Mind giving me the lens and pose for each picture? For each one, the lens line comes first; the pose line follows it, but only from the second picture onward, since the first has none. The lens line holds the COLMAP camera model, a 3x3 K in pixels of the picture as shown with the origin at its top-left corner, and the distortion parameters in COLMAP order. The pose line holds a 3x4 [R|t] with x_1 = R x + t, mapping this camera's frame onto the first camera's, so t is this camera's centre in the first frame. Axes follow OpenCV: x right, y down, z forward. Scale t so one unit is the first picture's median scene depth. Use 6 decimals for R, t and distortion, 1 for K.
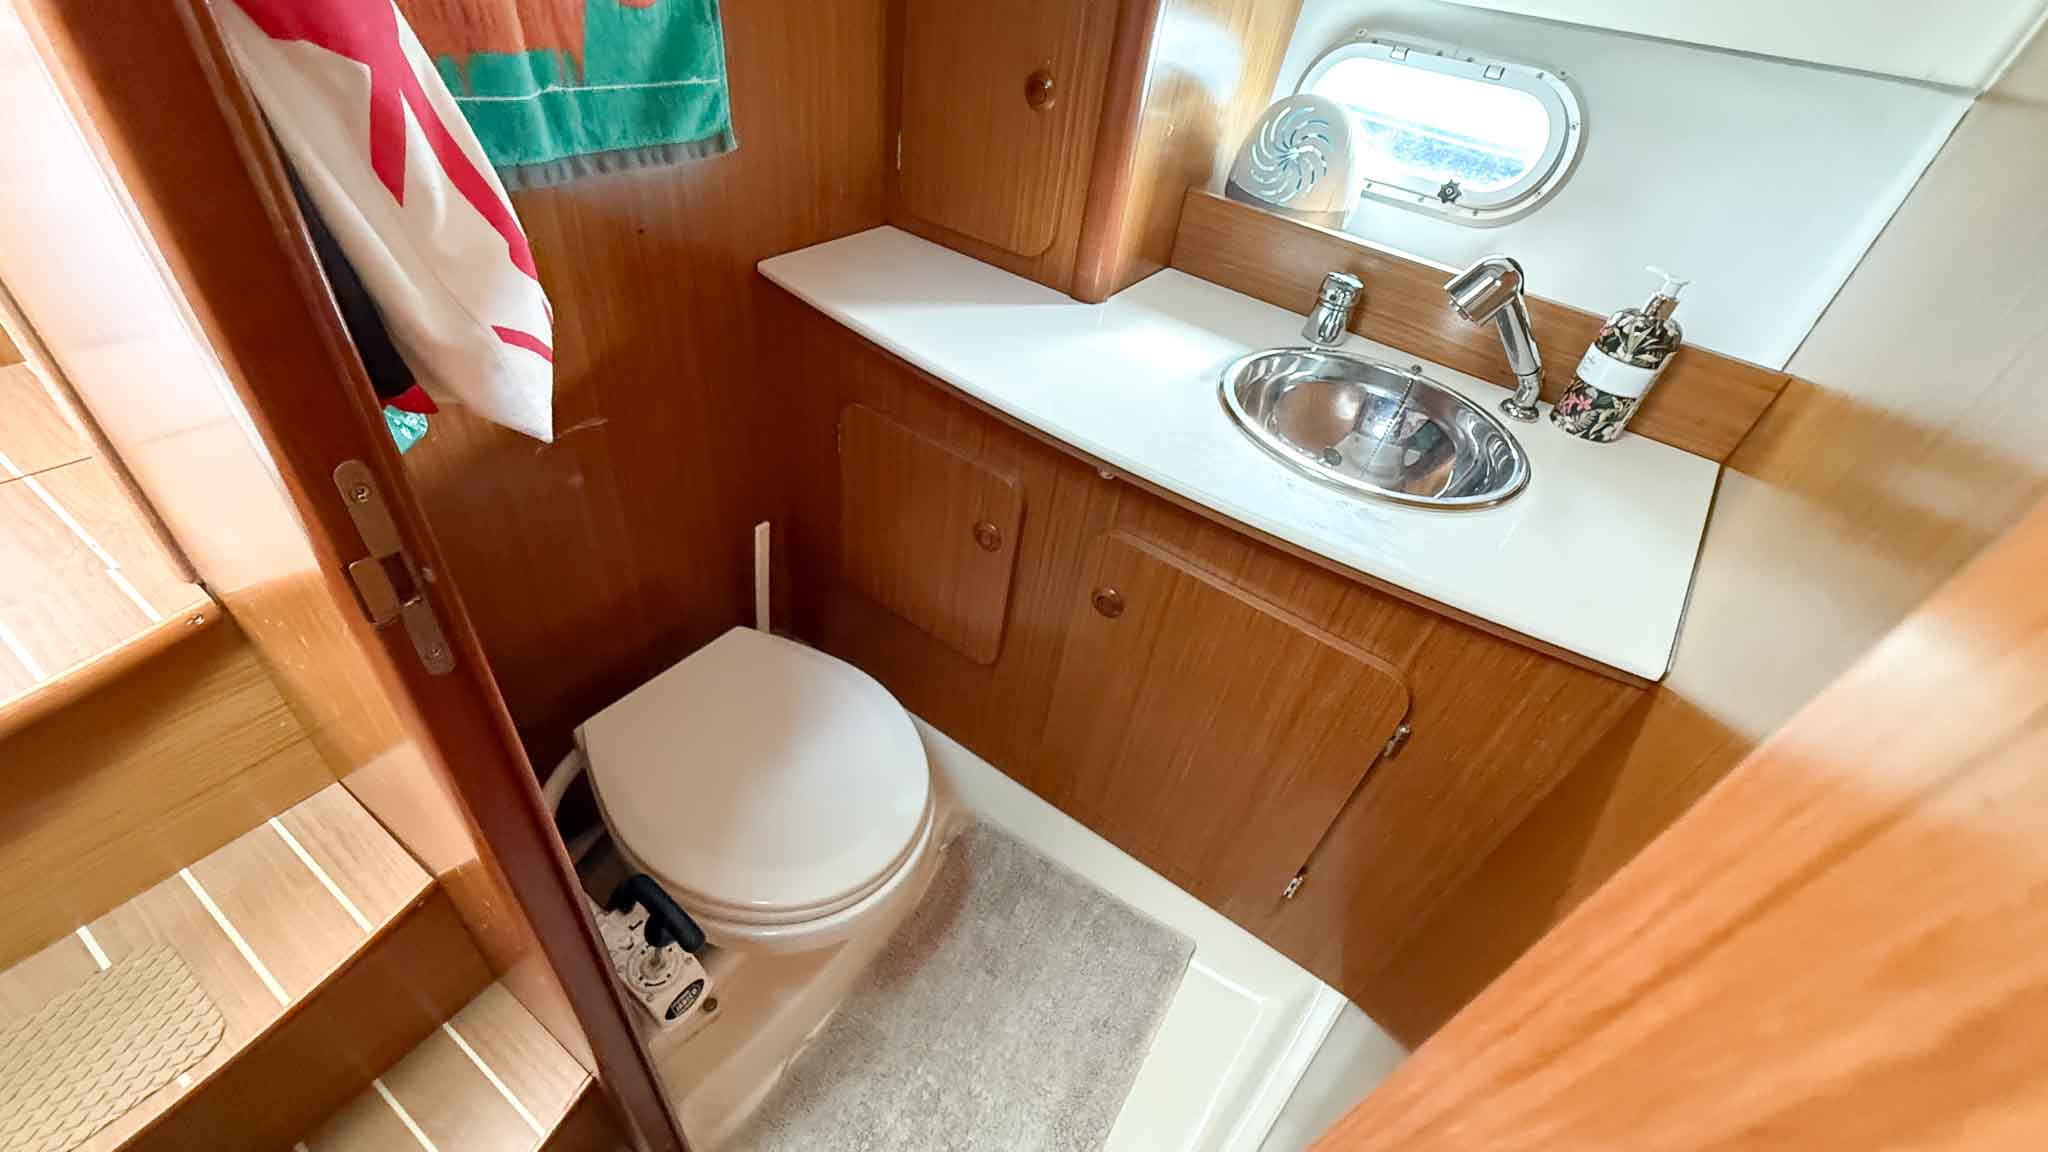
lens RADIAL K [[809.3, 0, 1028.4], [0, 809.3, 578.8], [0, 0, 1]] dist [-0.002851, 0.000608]
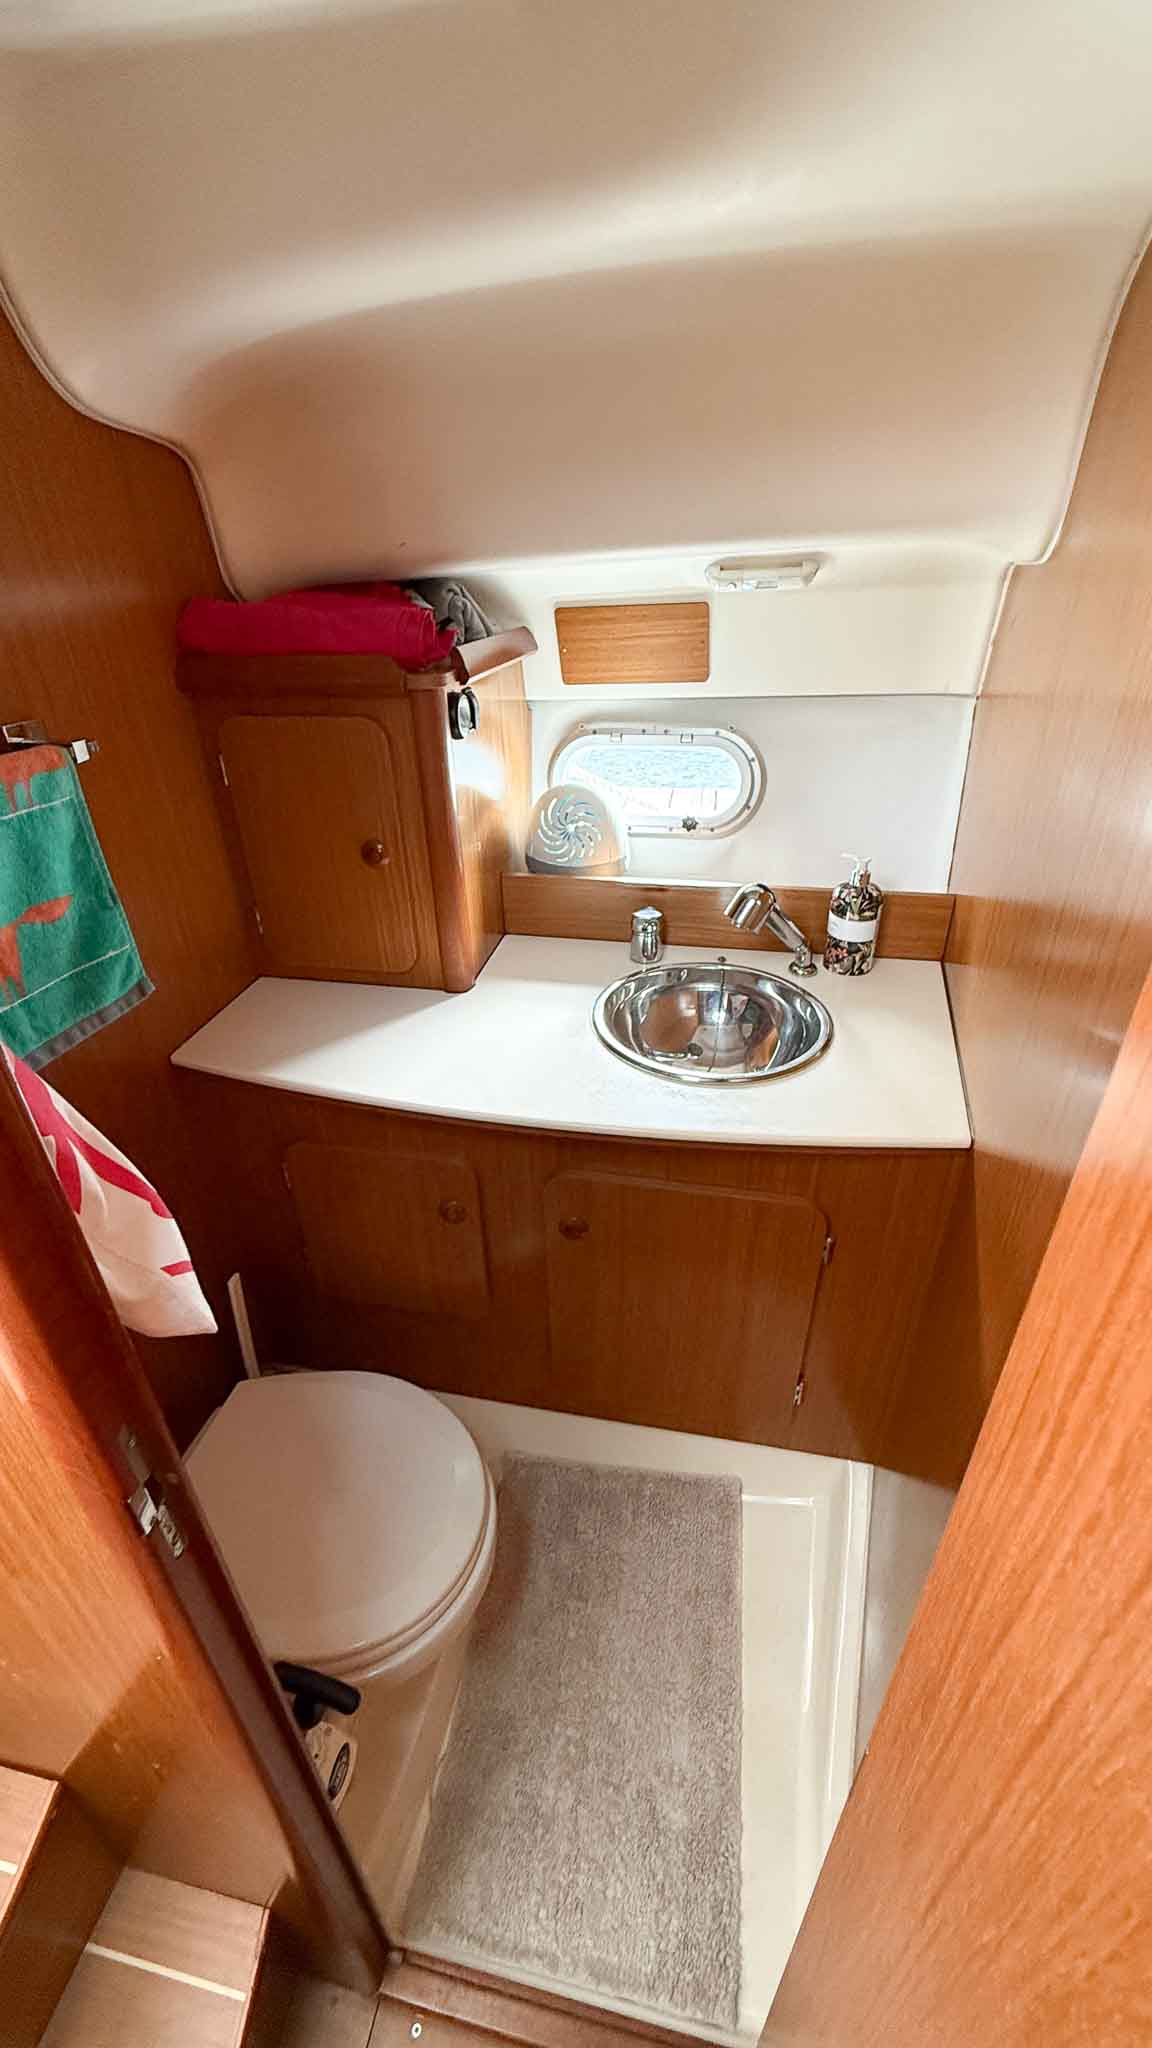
lens RADIAL K [[809.3, 0, 576.0], [0, 809.3, 1024.0], [0, 0, 1]] dist [-0.002851, 0.000608]
pose [[0.911045, -0.325858, 0.252613, -0.099707], [0.361554, 0.925888, -0.109590, -0.117104], [-0.198180, 0.191175, 0.961341, -0.190914]]
